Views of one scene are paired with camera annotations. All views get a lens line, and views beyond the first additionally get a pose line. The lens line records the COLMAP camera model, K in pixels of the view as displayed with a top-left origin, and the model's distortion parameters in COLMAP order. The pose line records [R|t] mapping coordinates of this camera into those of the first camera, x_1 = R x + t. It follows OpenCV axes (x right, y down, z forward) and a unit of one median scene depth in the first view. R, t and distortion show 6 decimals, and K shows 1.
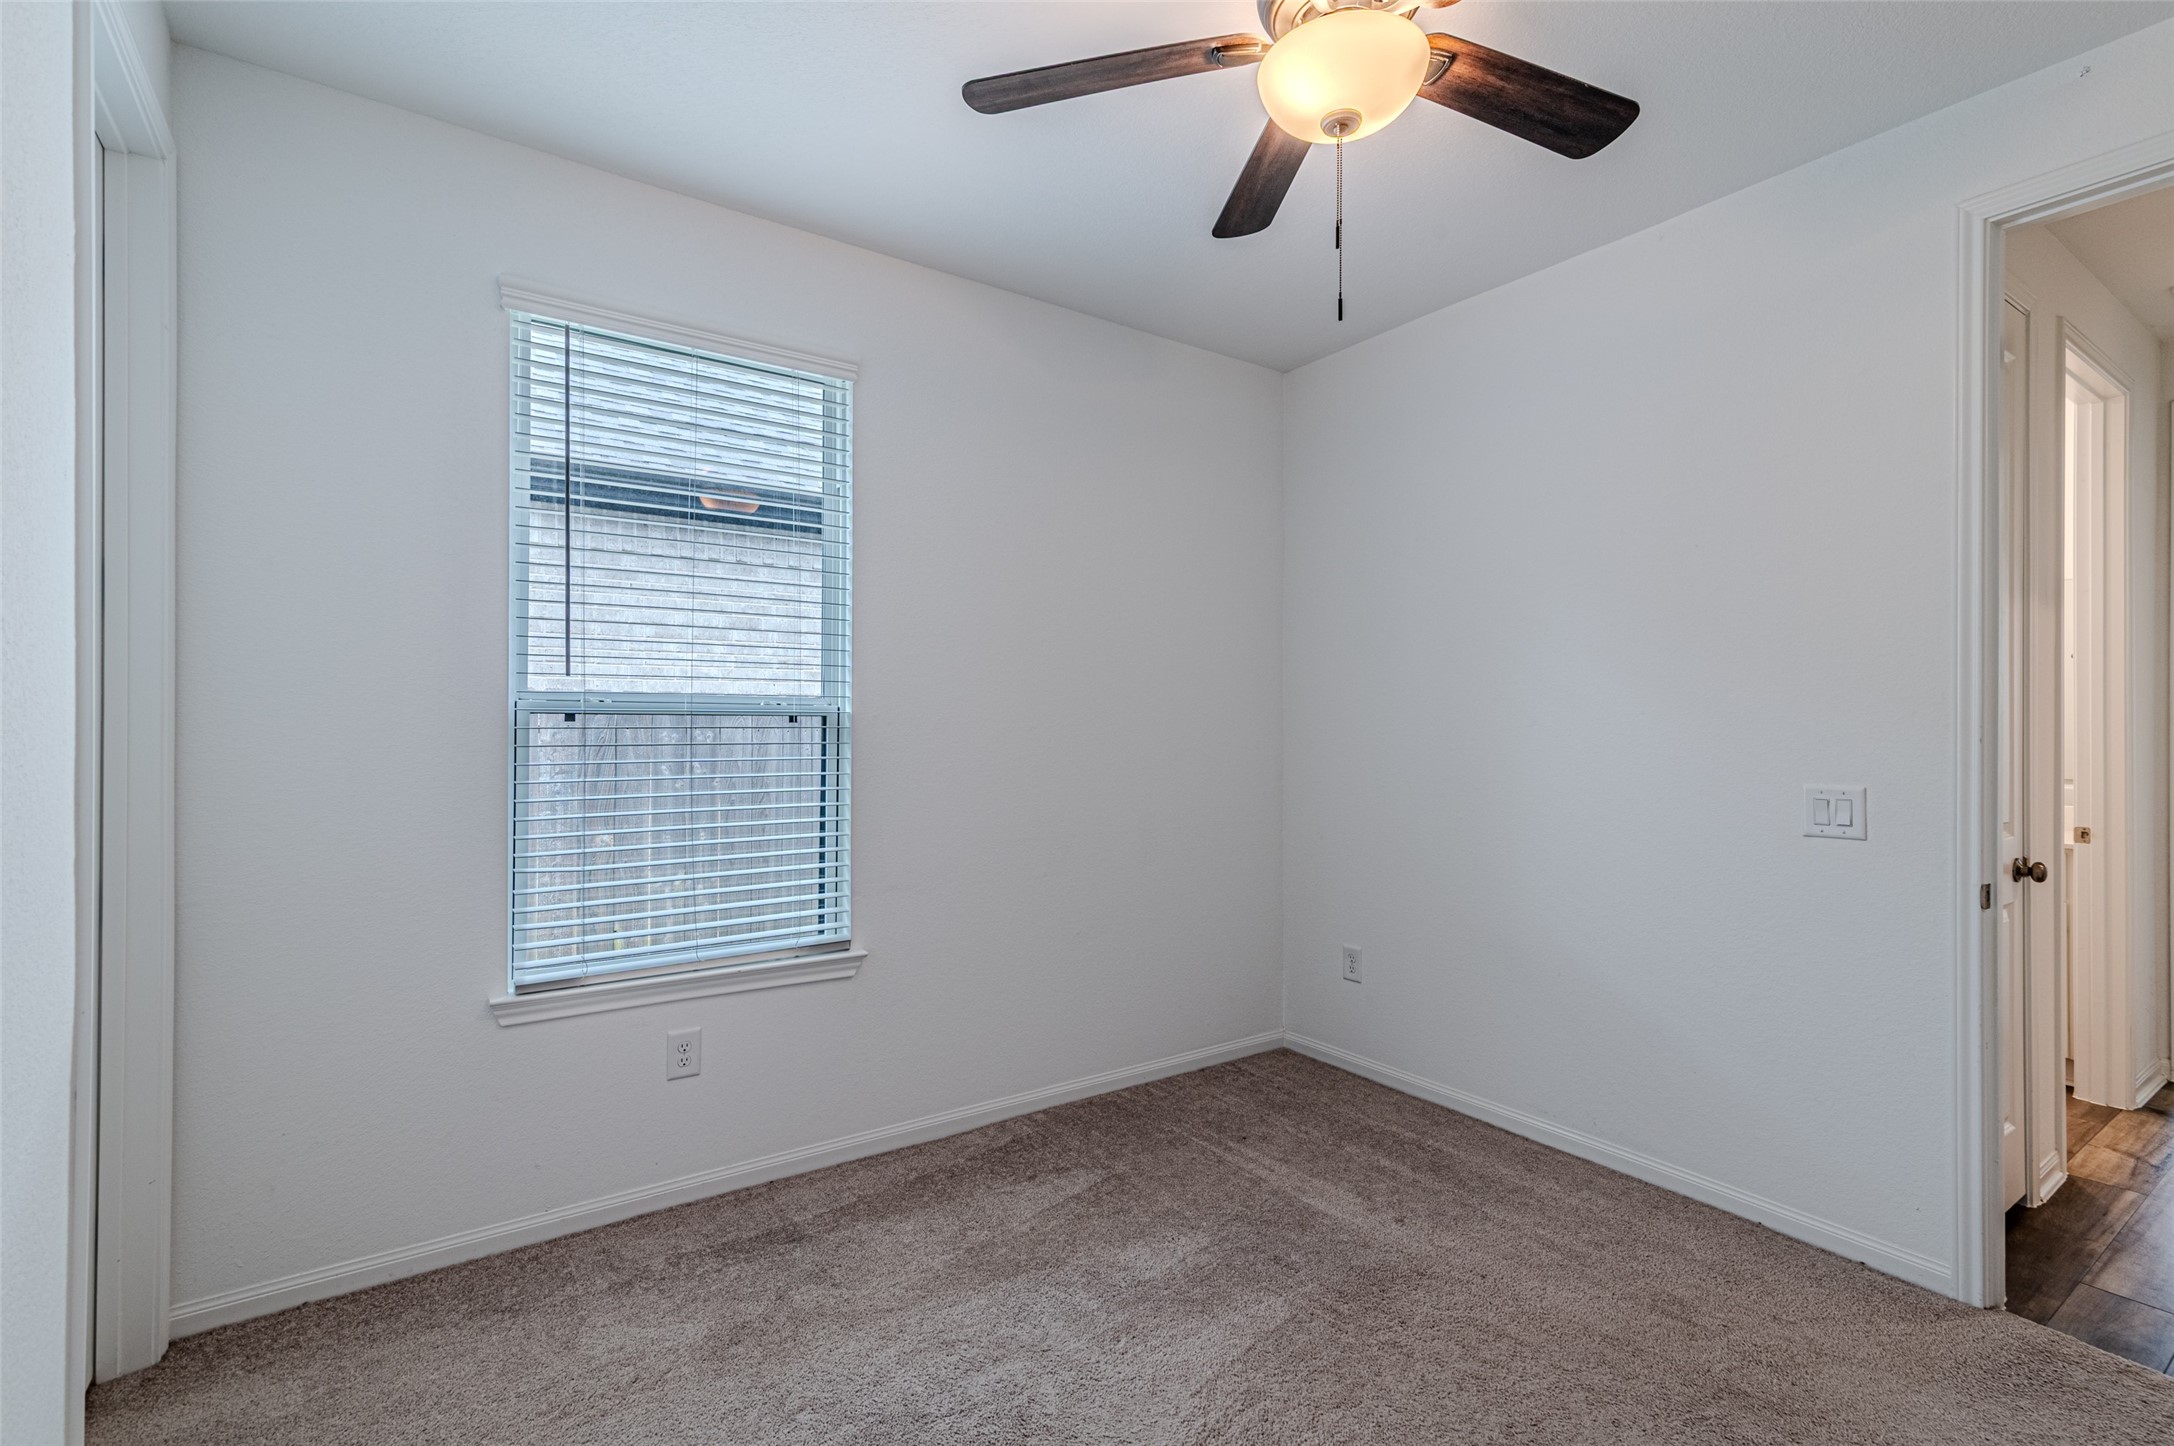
lens RADIAL K [[984.7, 0, 1092.1], [0, 984.7, 724.6], [0, 0, 1]] dist [0.017861, -0.001233]
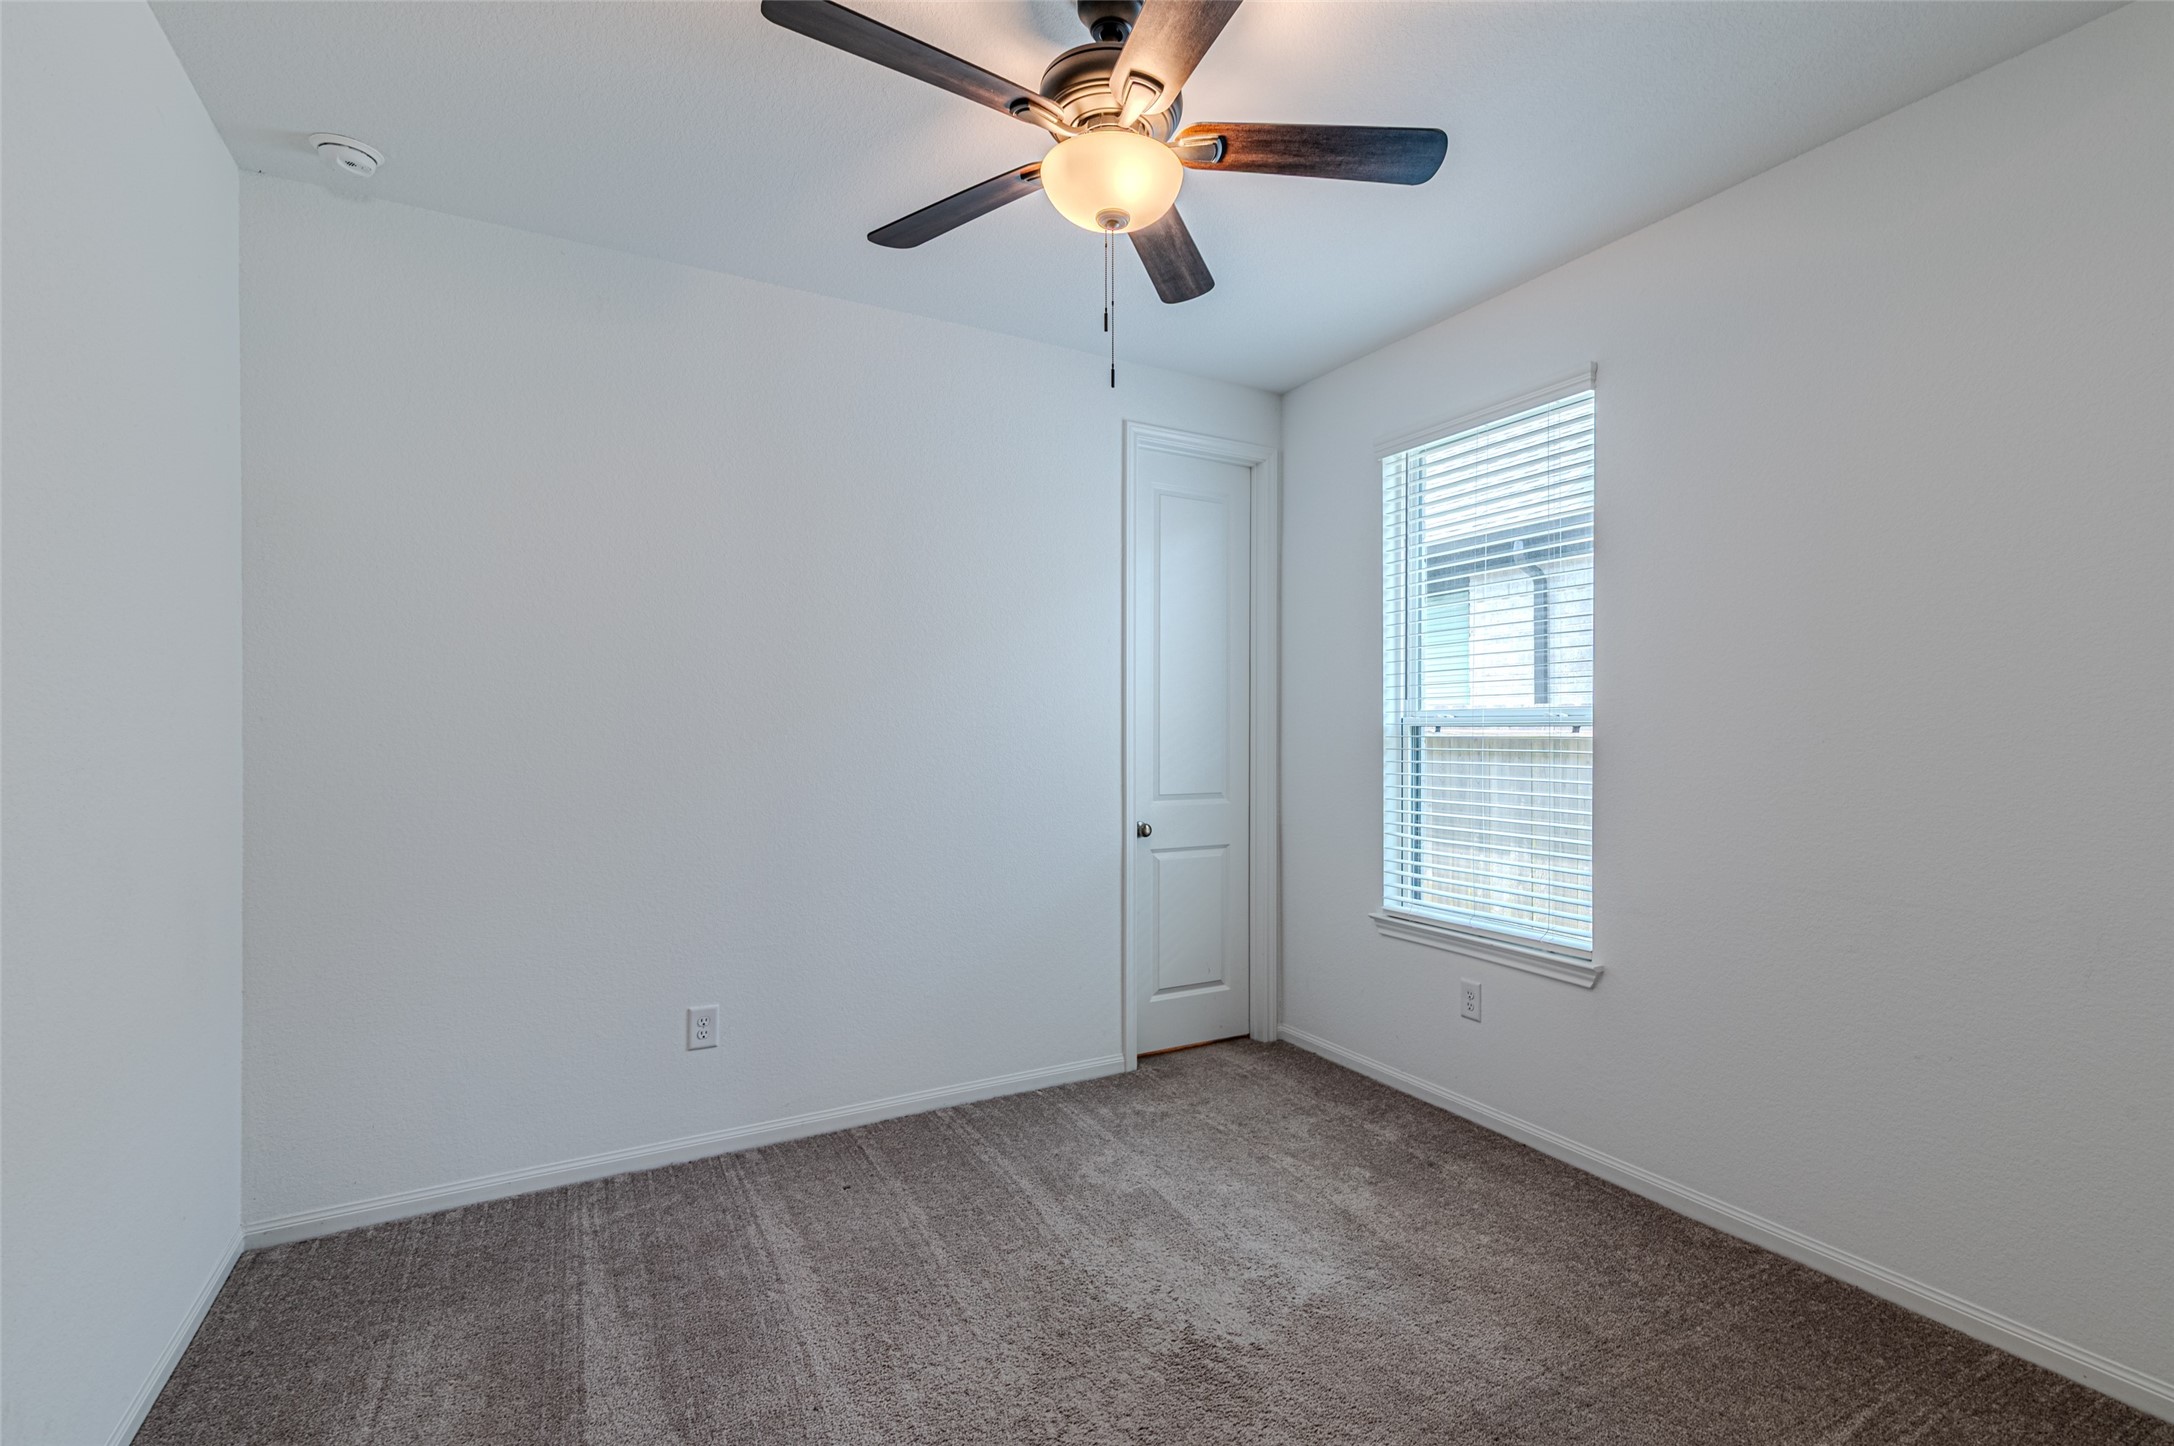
lens RADIAL K [[984.7, 0, 1092.1], [0, 984.7, 724.6], [0, 0, 1]] dist [0.017861, -0.001233]
pose [[-0.102875, -0.007588, -0.994665, 0.867681], [0.000040, 0.999971, -0.007633, -0.003125], [0.994694, -0.000825, -0.102871, 0.653792]]
